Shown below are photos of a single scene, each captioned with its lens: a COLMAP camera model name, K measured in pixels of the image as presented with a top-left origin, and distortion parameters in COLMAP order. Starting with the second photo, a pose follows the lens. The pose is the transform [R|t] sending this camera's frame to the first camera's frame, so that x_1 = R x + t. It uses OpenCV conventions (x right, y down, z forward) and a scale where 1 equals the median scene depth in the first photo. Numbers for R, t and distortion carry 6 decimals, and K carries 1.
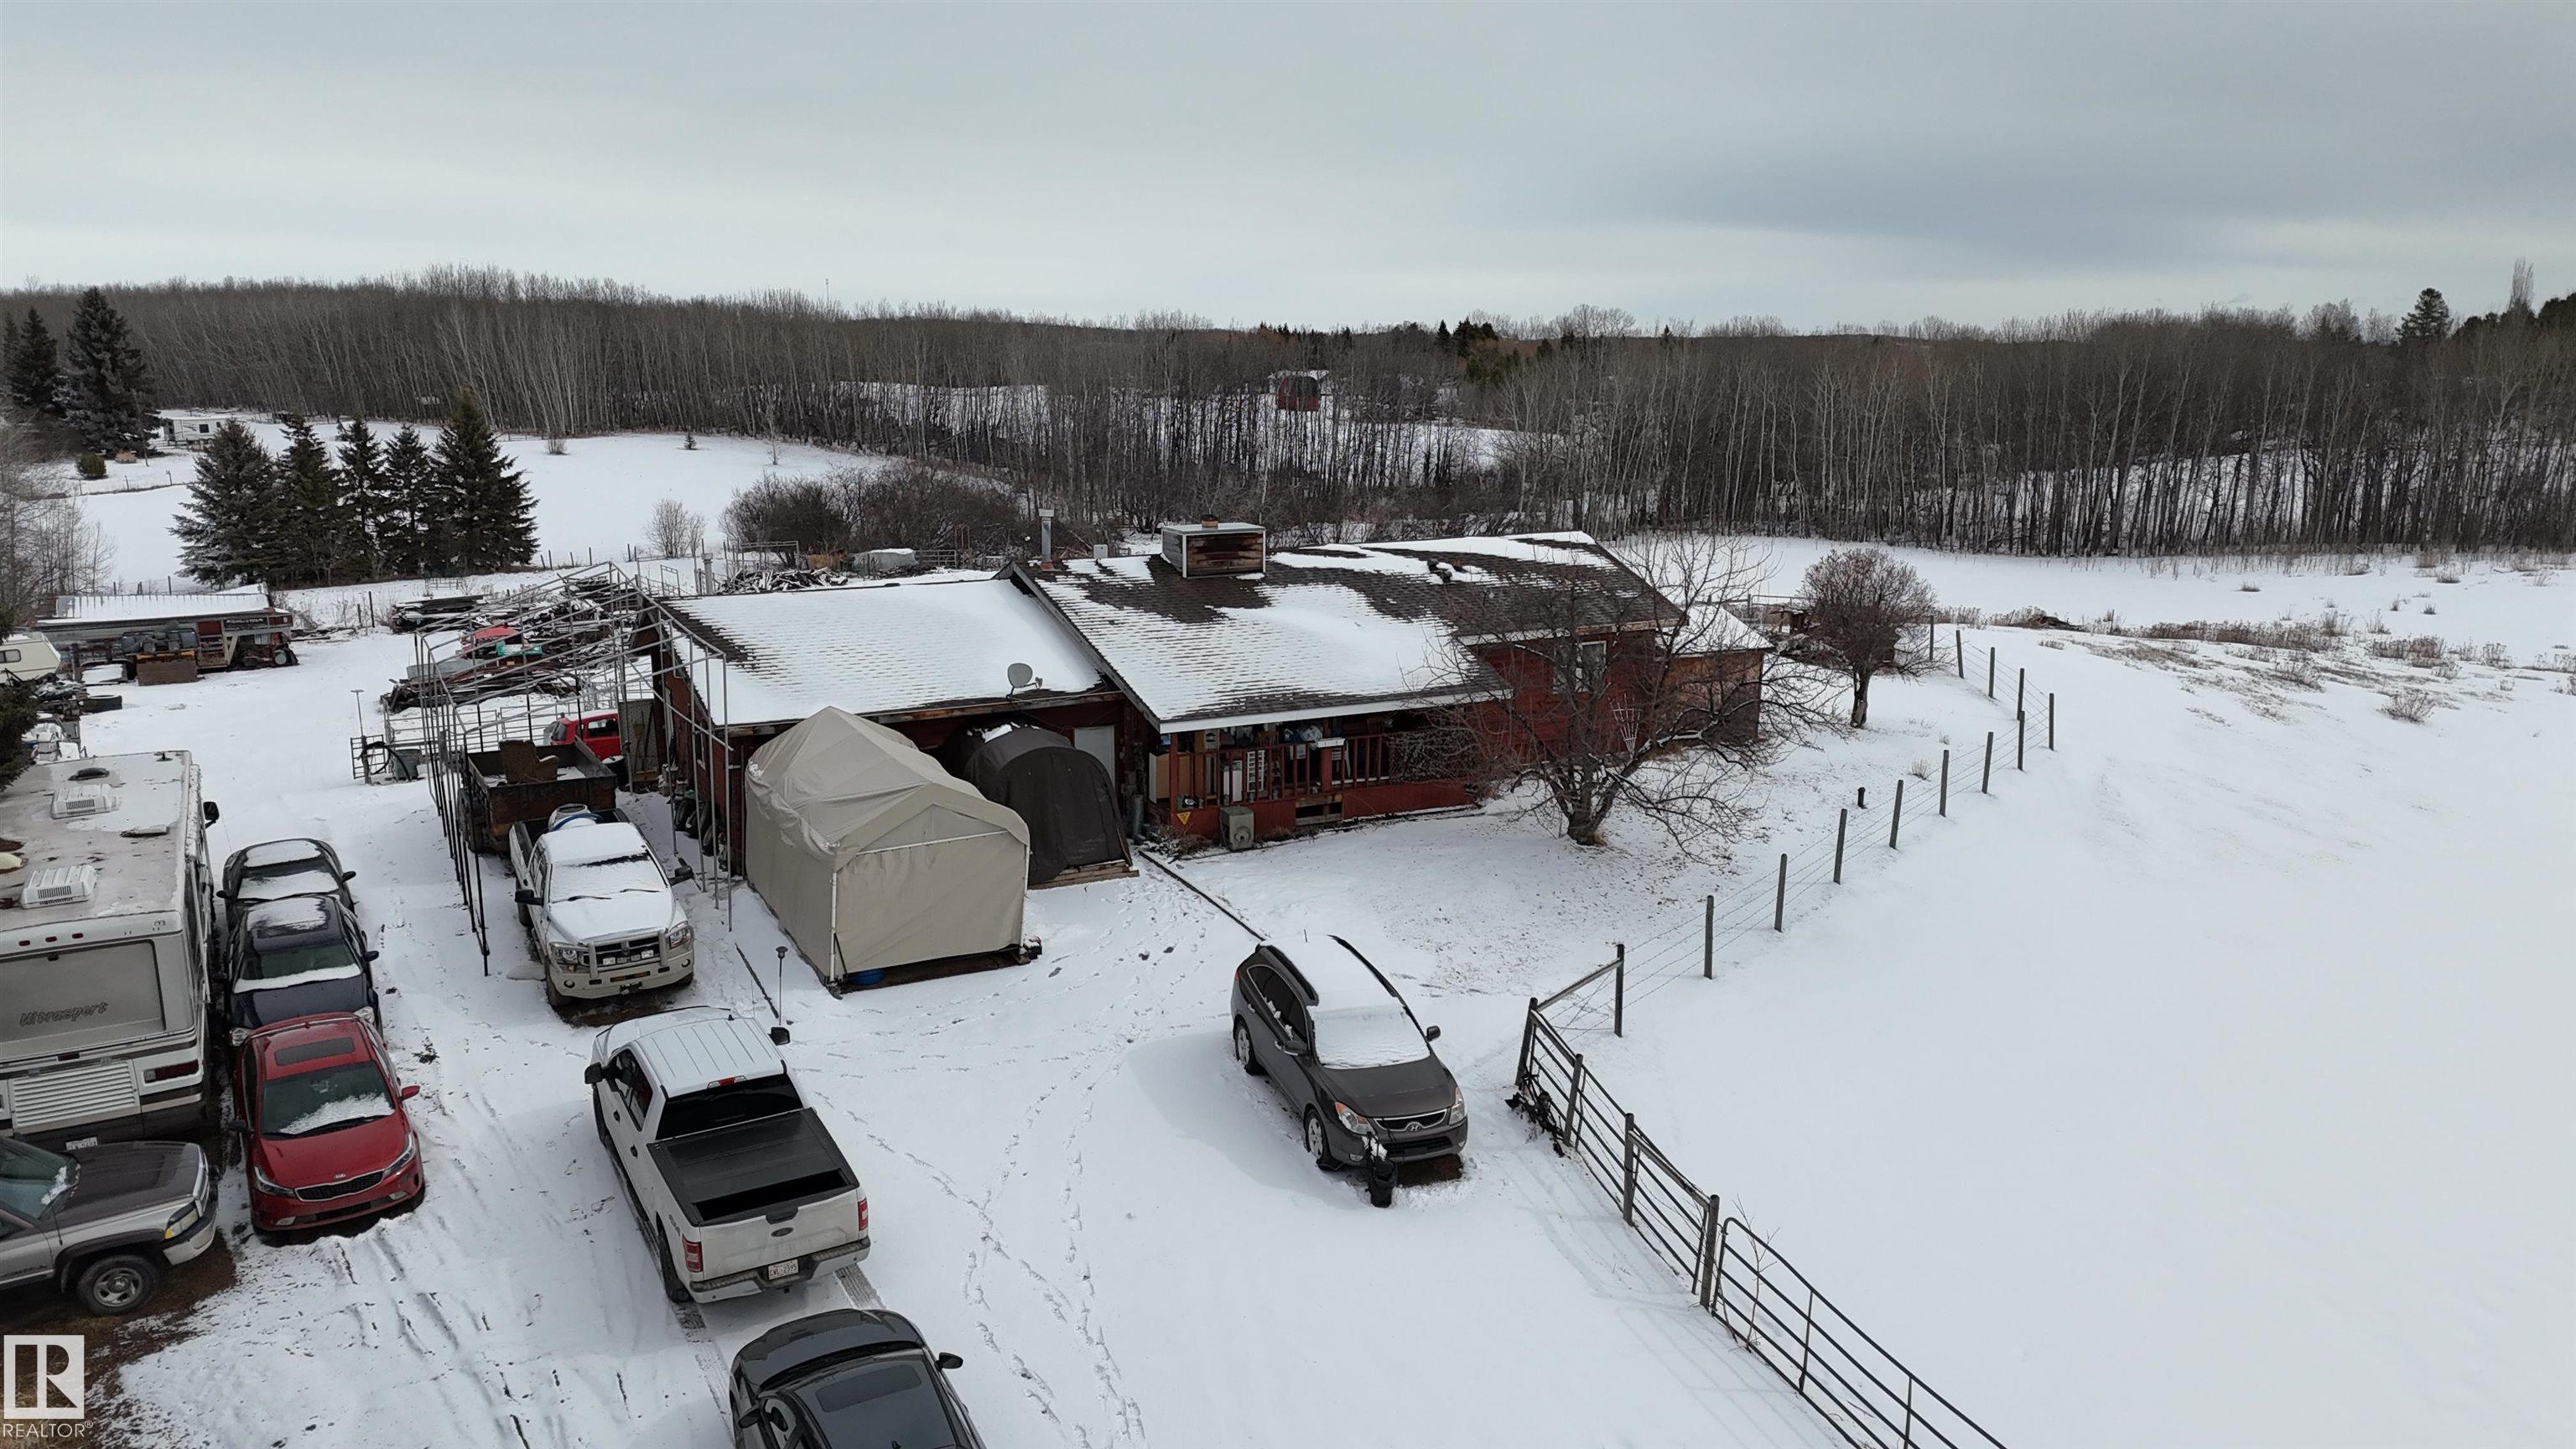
lens RADIAL K [[1880.7, 0, 1291.3], [0, 1880.7, 710.4], [0, 0, 1]] dist [0.081131, -0.081291]
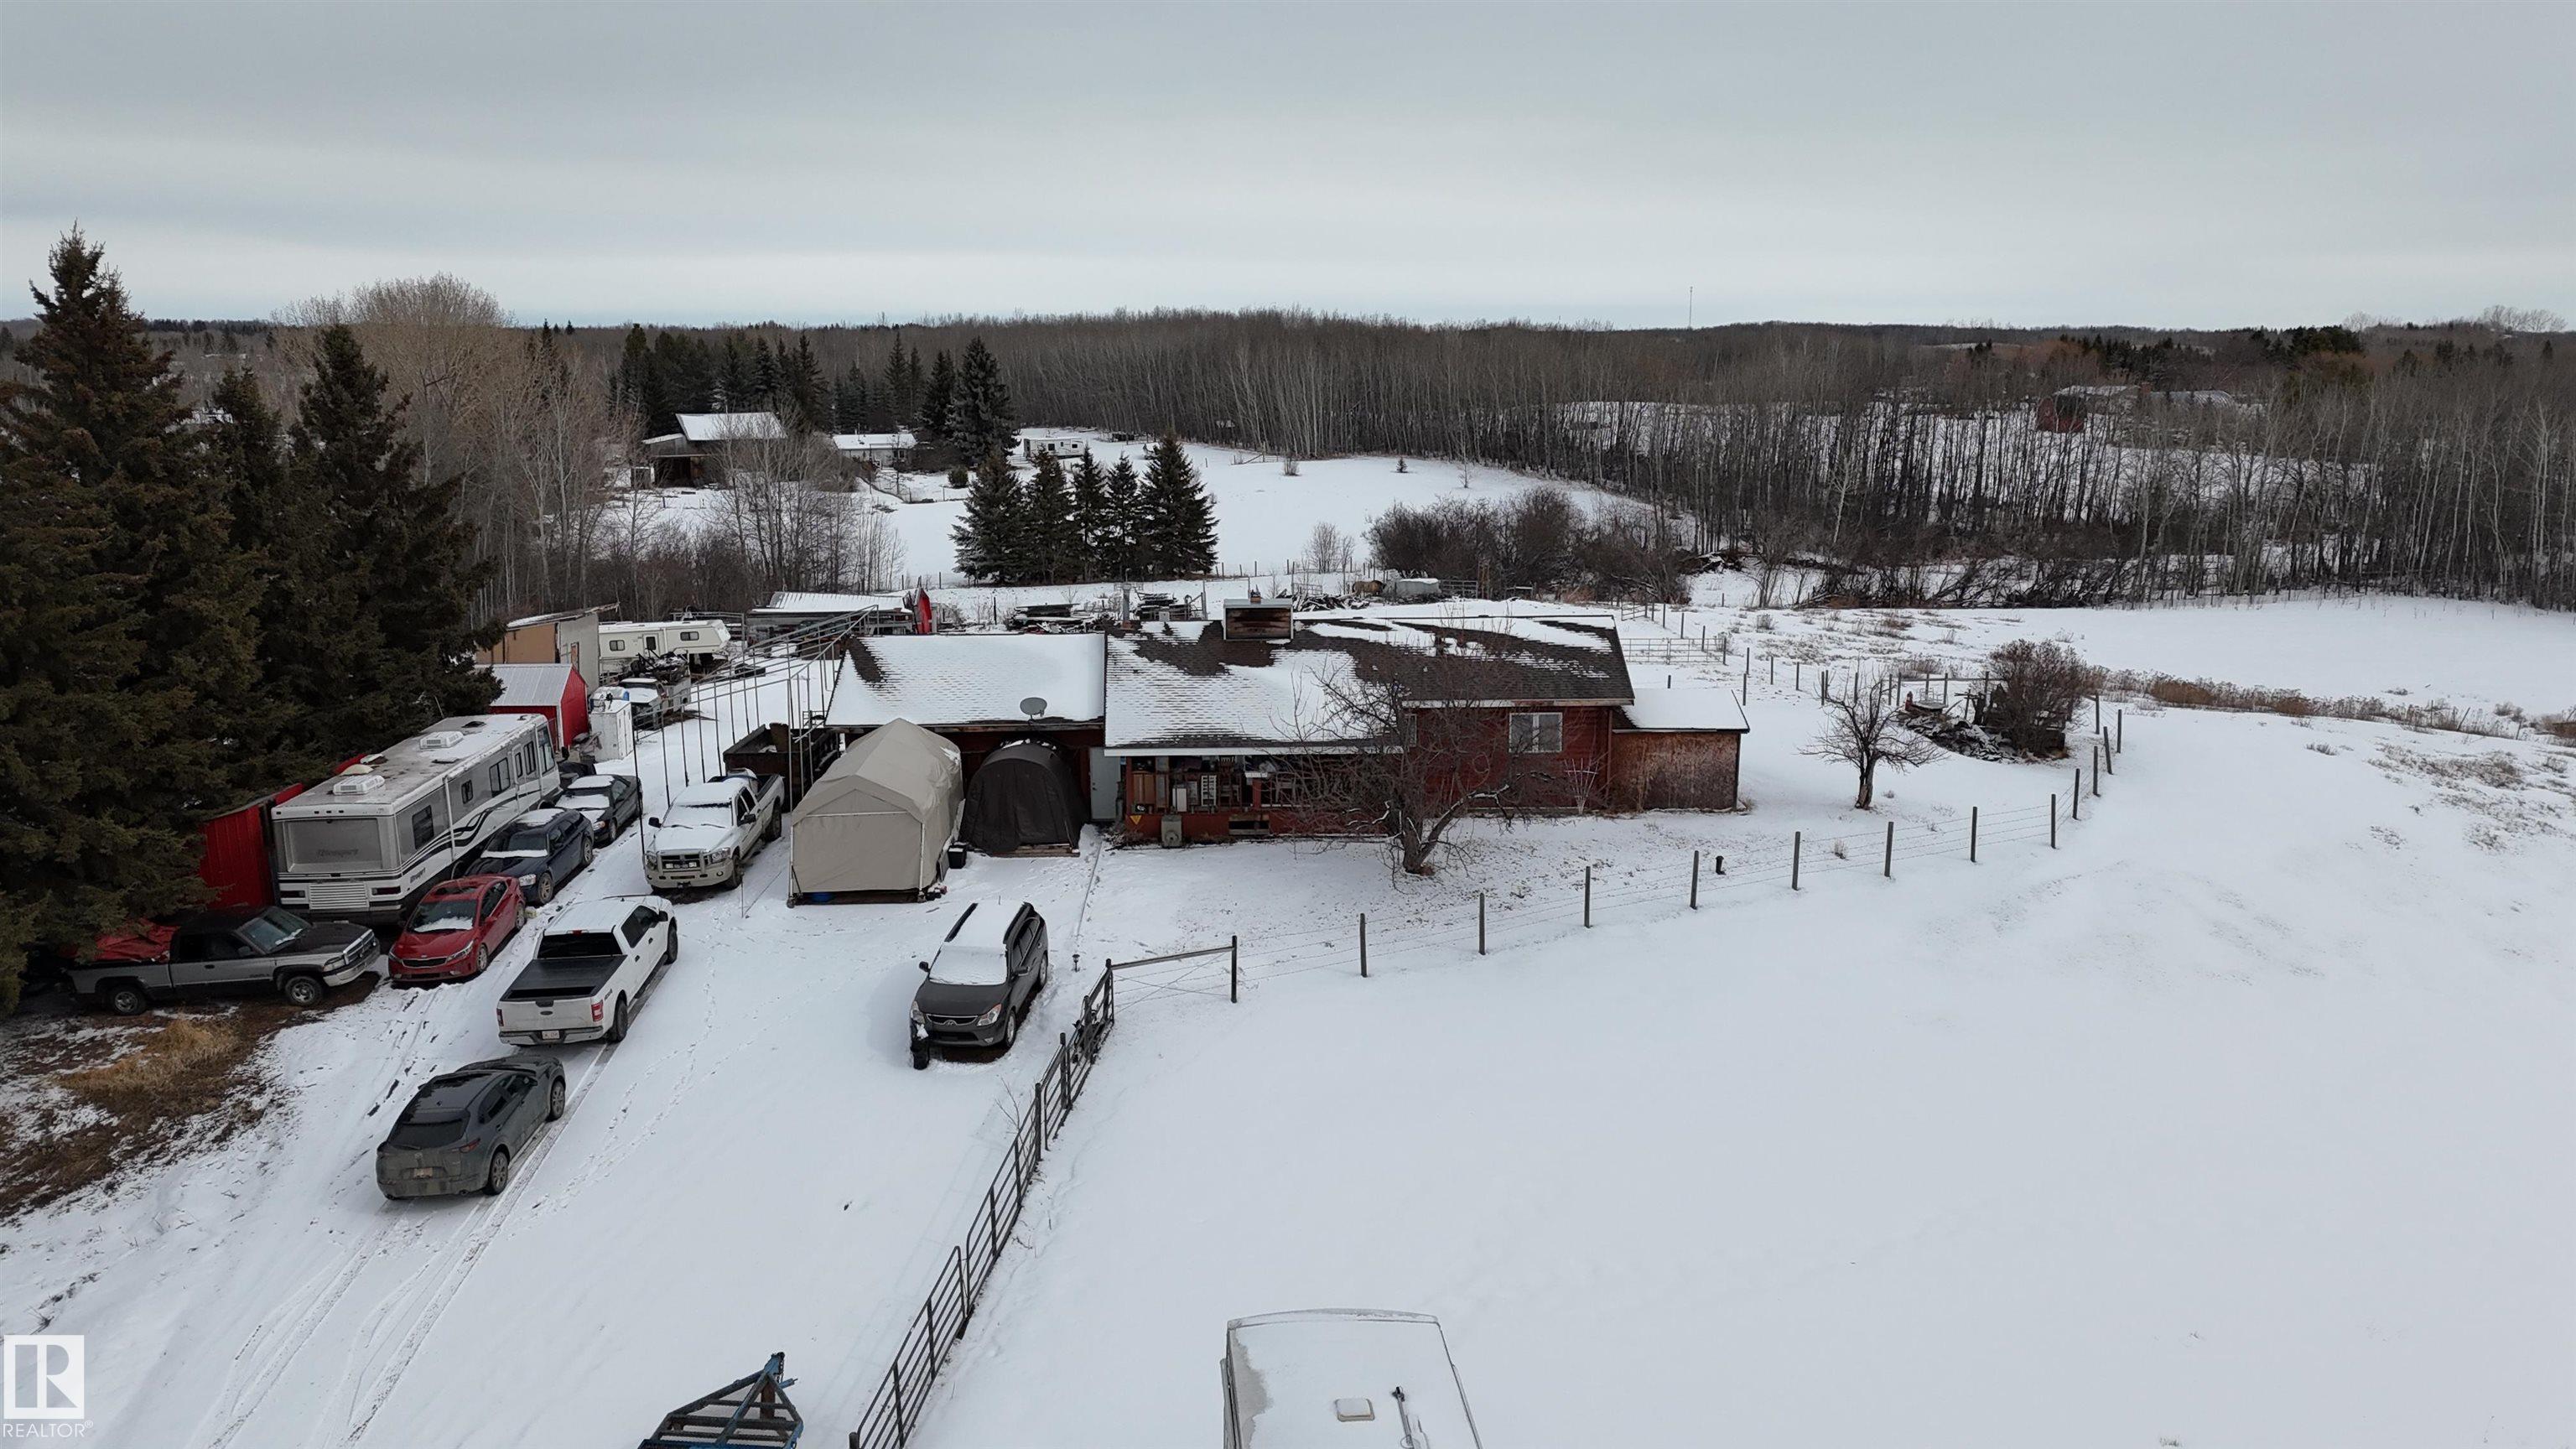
lens RADIAL K [[1880.7, 0, 1291.3], [0, 1880.7, 710.4], [0, 0, 1]] dist [0.081131, -0.081291]
pose [[0.899841, 0.077294, -0.429316, 0.569013], [-0.077967, 0.996827, 0.016049, -0.047704], [0.429195, 0.019031, 0.903012, -0.166158]]
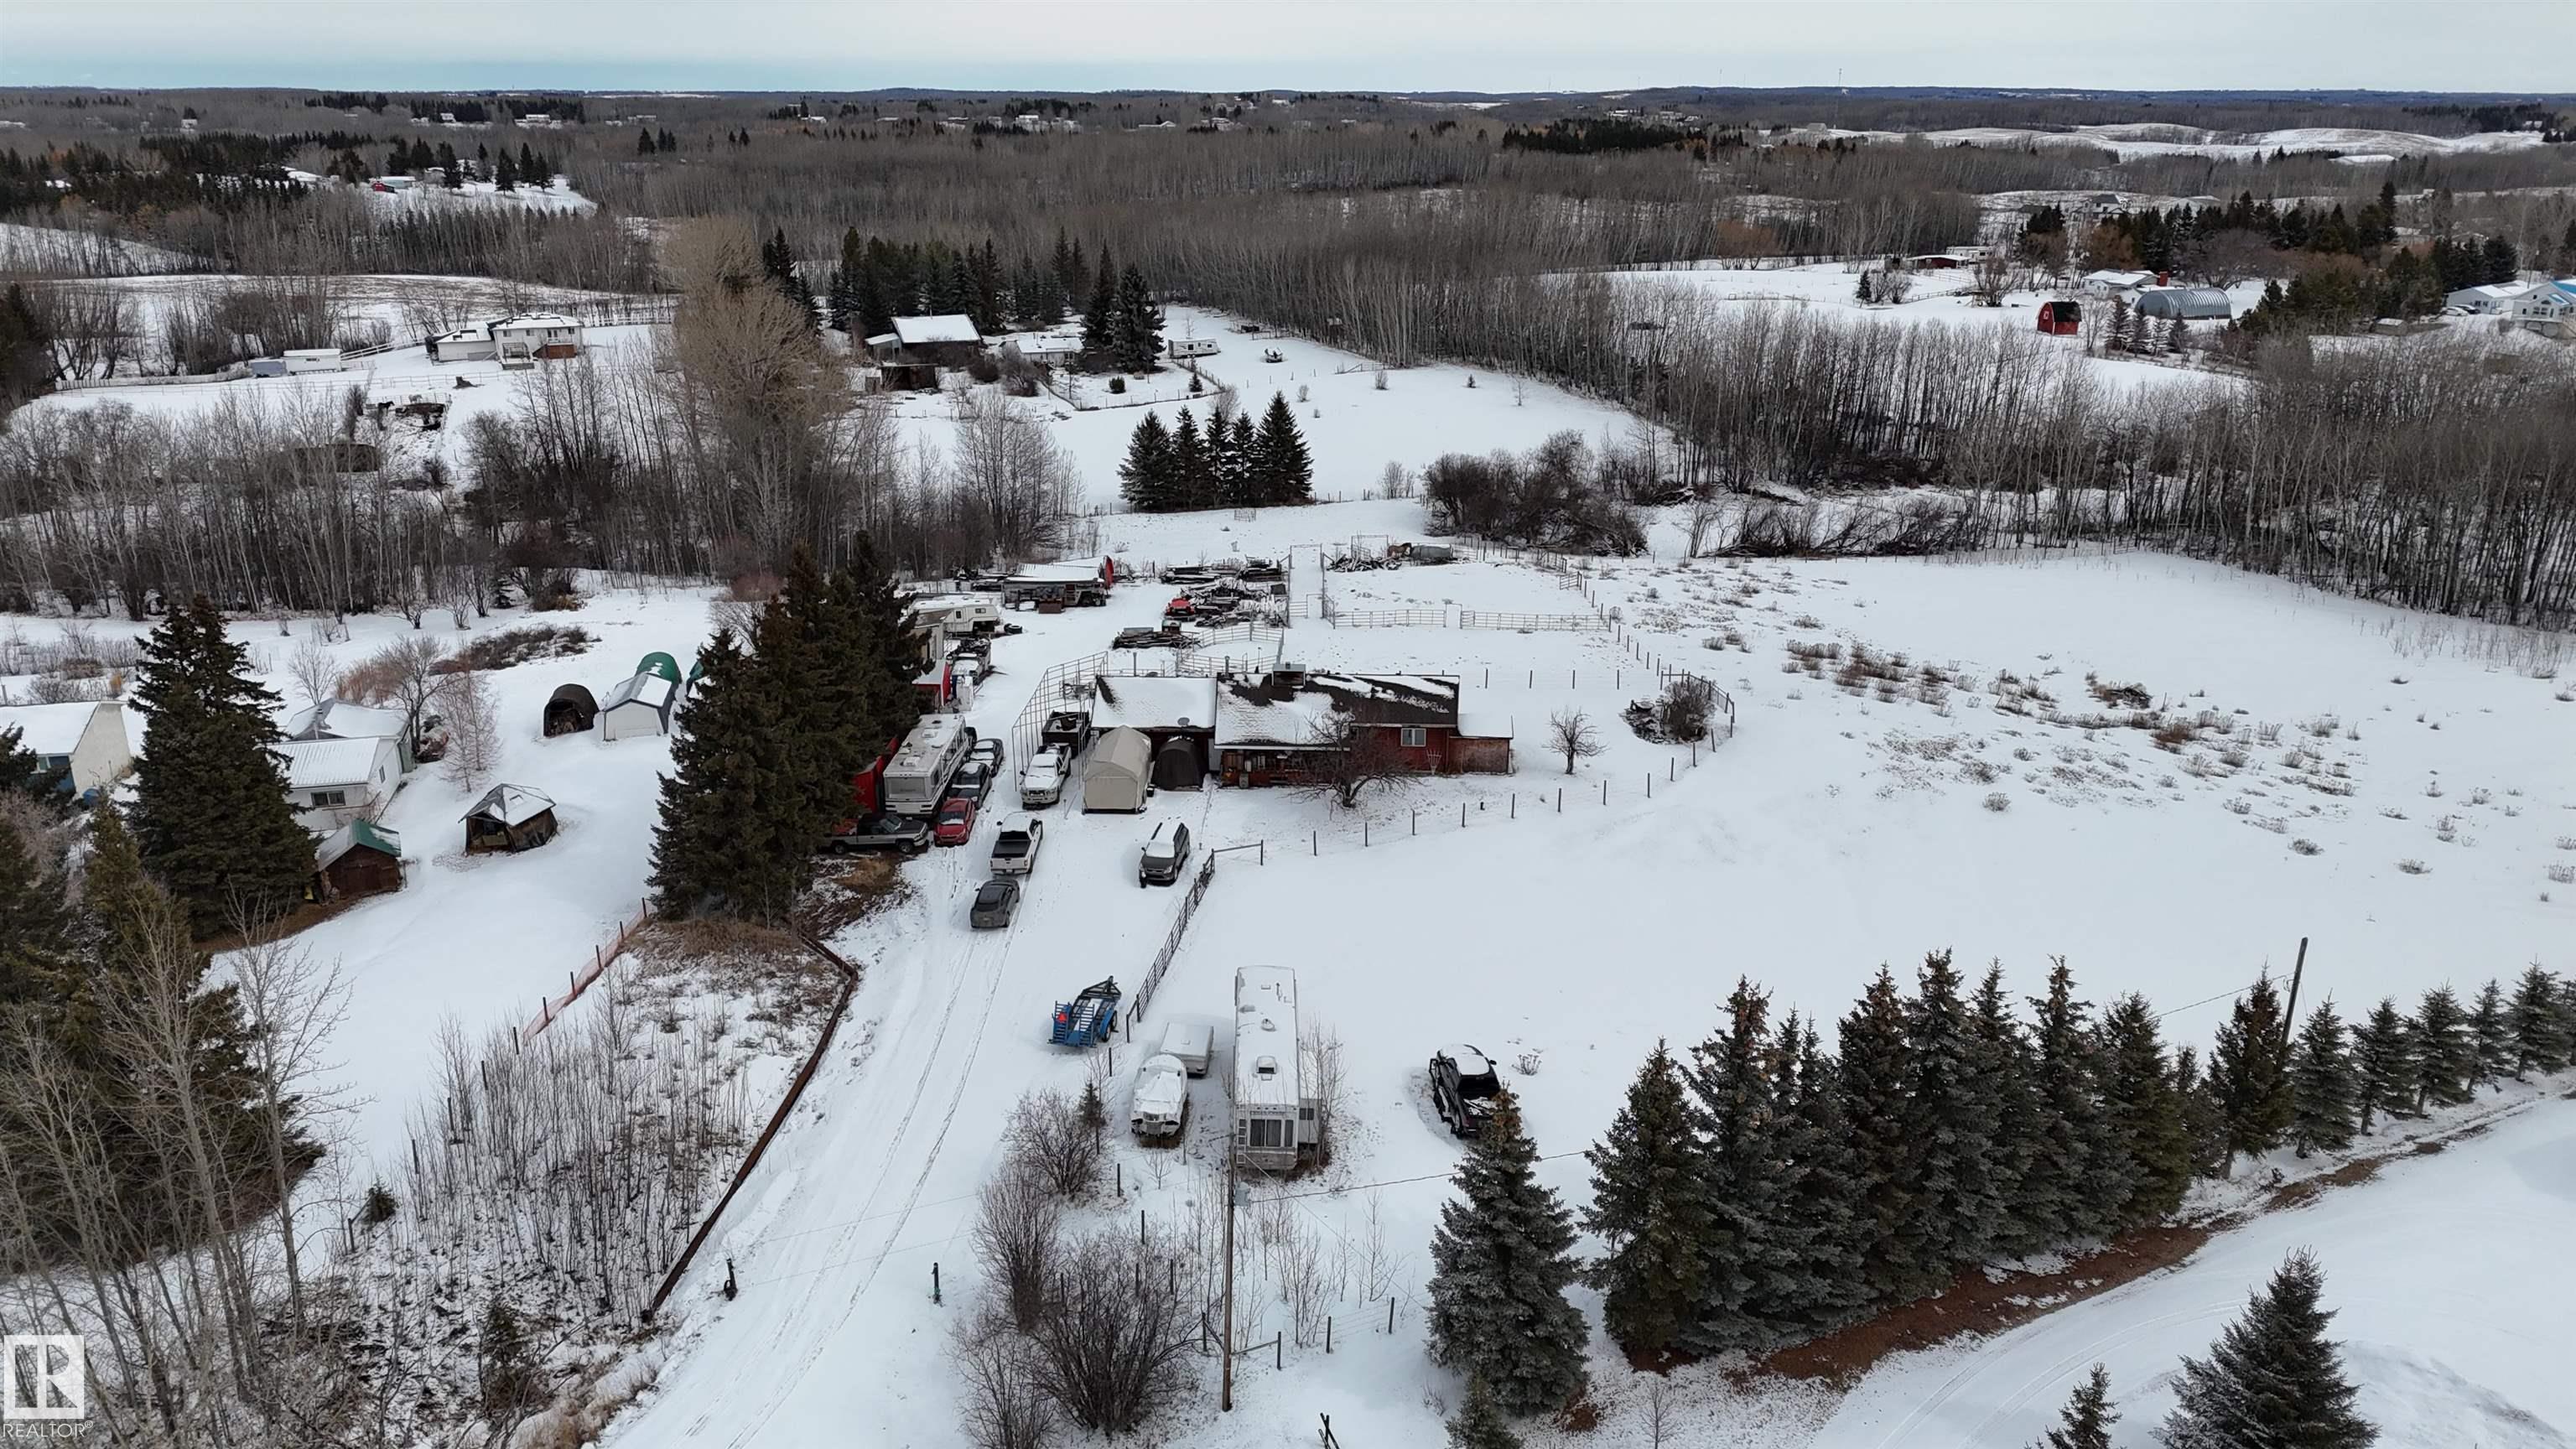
lens RADIAL K [[1880.7, 0, 1291.3], [0, 1880.7, 710.4], [0, 0, 1]] dist [0.081131, -0.081291]
pose [[0.865249, 0.152694, -0.477523, 1.342392], [-0.094632, 0.985111, 0.143533, -0.449693], [0.492329, -0.079003, 0.866816, -1.443968]]
